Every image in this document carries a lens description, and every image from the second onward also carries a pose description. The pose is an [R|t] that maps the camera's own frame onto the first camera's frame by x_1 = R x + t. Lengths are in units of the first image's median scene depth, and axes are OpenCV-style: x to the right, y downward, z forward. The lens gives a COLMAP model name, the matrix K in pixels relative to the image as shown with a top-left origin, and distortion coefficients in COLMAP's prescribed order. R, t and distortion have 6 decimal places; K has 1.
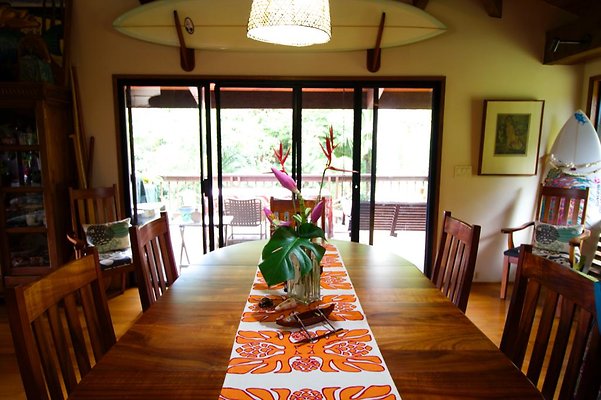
lens RADIAL K [[328.2, 0, 300.5], [0, 328.2, 200.0], [0, 0, 1]] dist [-0.003182, -0.001176]
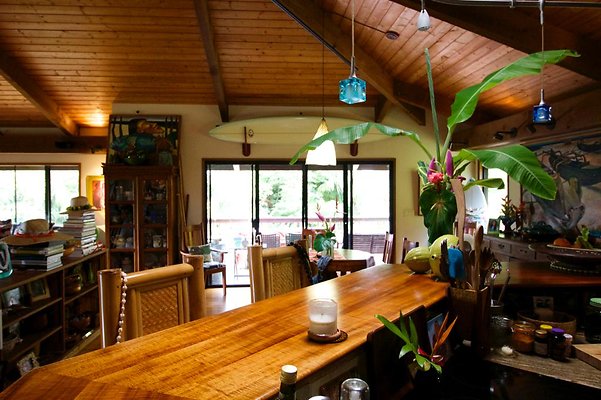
lens RADIAL K [[495.9, 0, 300.5], [0, 495.9, 200.0], [0, 0, 1]] dist [-0.000687, 0.000002]
pose [[0.996843, -0.006179, 0.079154, -0.270484], [0.015691, 0.992636, -0.120117, 0.148521], [-0.077829, 0.120980, 0.989599, -1.559056]]
